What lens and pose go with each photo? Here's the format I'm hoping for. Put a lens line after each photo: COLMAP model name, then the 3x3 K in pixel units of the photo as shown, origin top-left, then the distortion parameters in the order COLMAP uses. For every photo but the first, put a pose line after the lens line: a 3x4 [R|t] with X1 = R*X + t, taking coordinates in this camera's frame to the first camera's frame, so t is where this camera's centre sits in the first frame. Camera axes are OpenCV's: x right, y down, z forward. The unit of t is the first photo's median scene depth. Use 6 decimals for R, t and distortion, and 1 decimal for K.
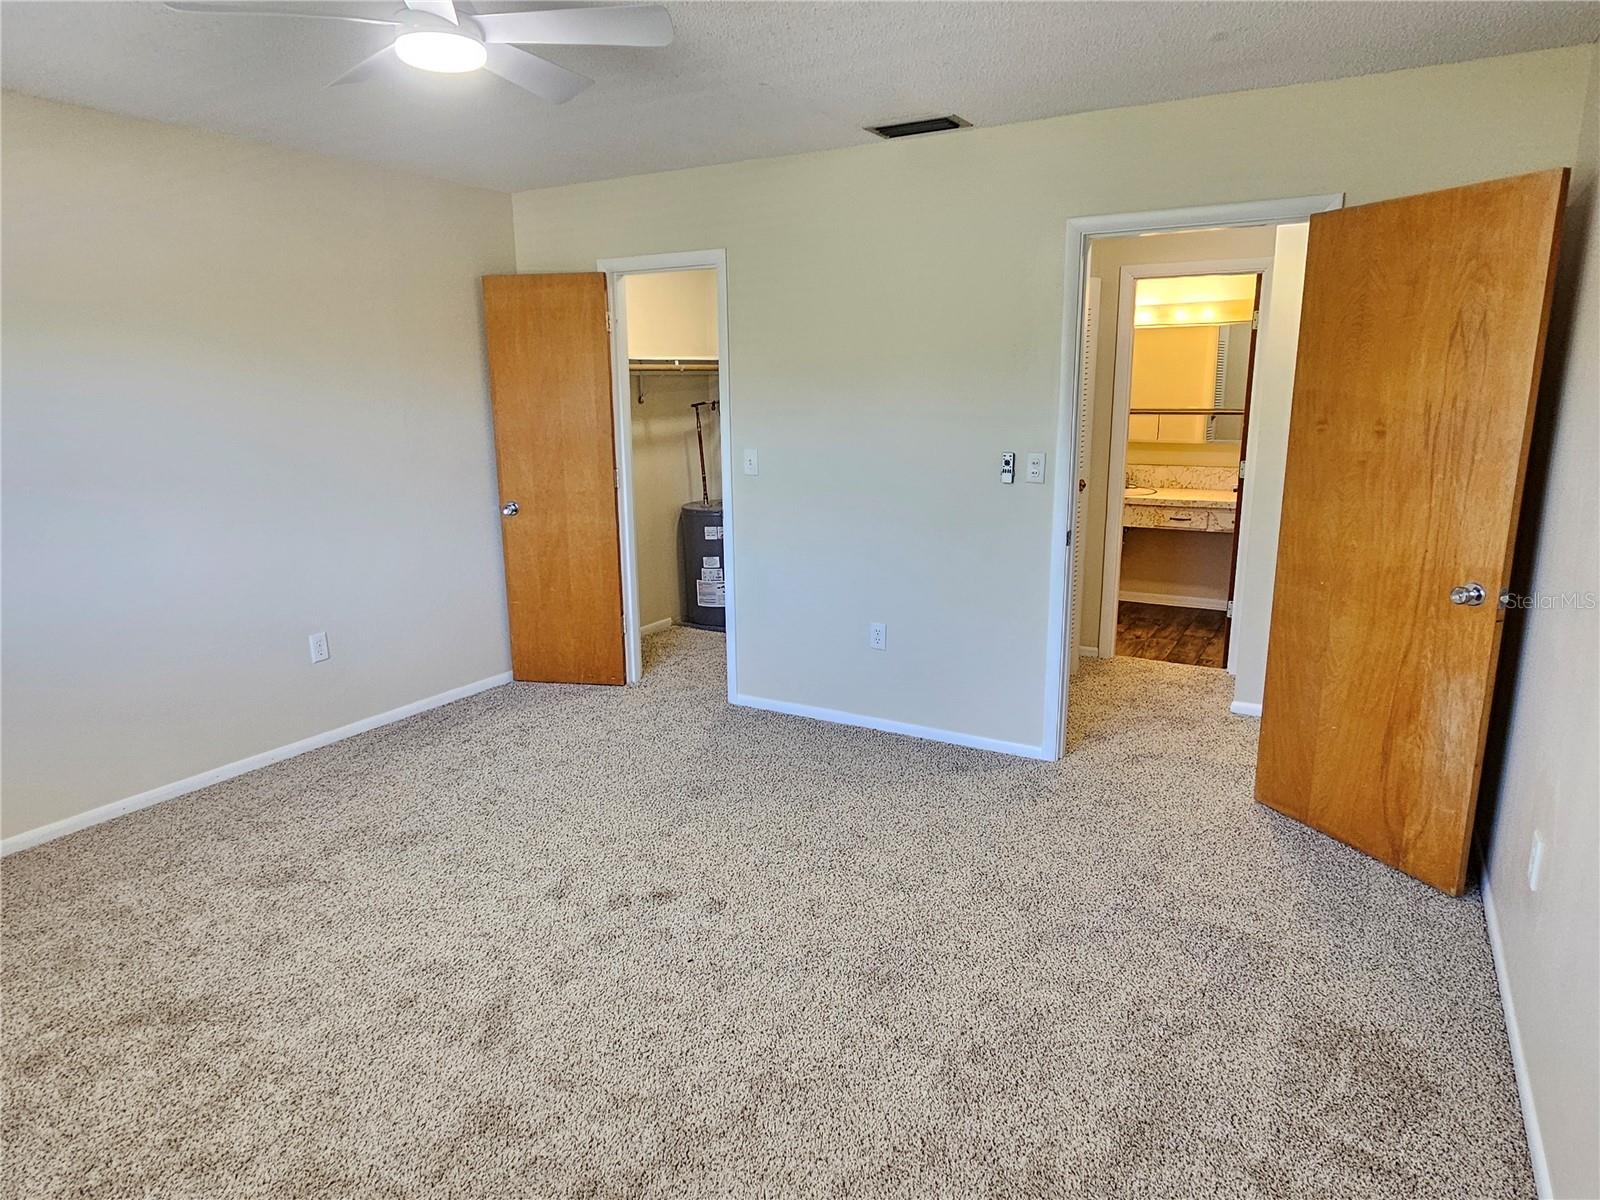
lens RADIAL K [[976.8, 0, 797.2], [0, 976.8, 594.9], [0, 0, 1]] dist [0.003147, 0.001430]
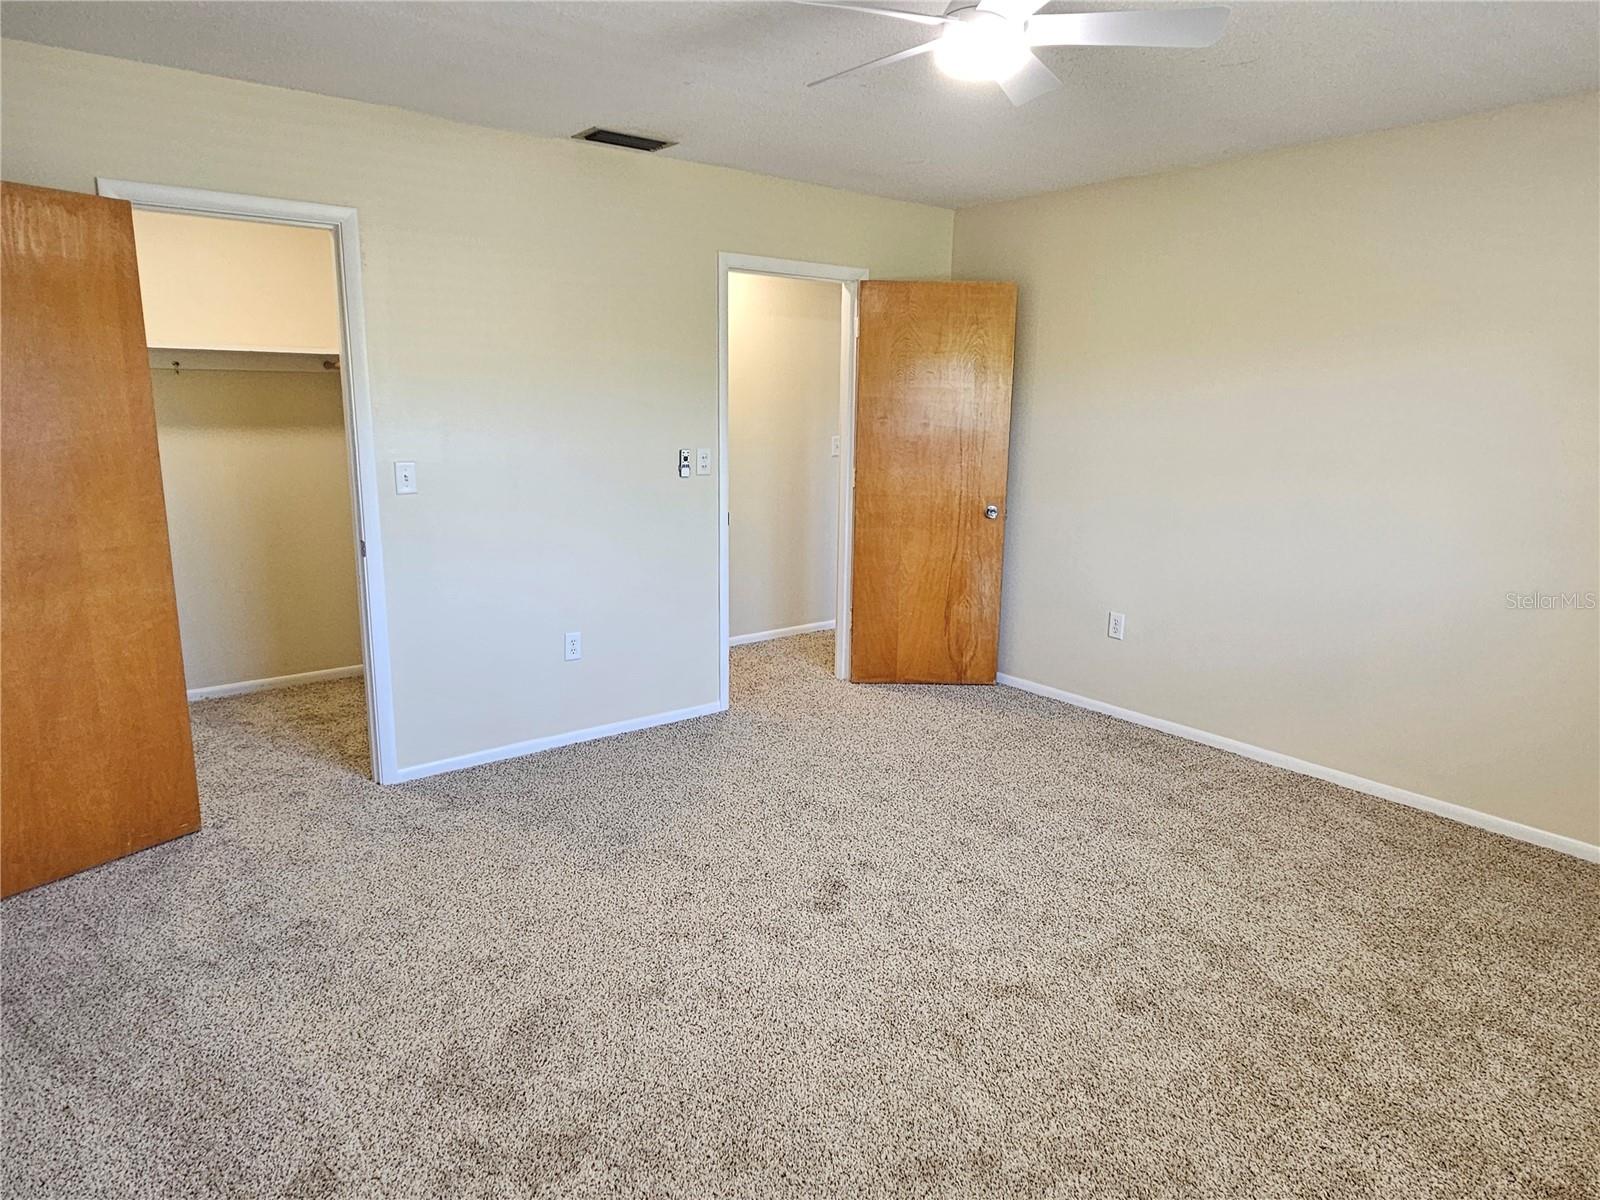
lens RADIAL K [[976.8, 0, 797.2], [0, 976.8, 594.9], [0, 0, 1]] dist [0.003147, 0.001430]
pose [[0.378132, -0.169683, 0.910068, -0.971858], [0.184589, 0.977138, 0.105492, -0.094563], [-0.907162, 0.128098, 0.400809, 0.557127]]
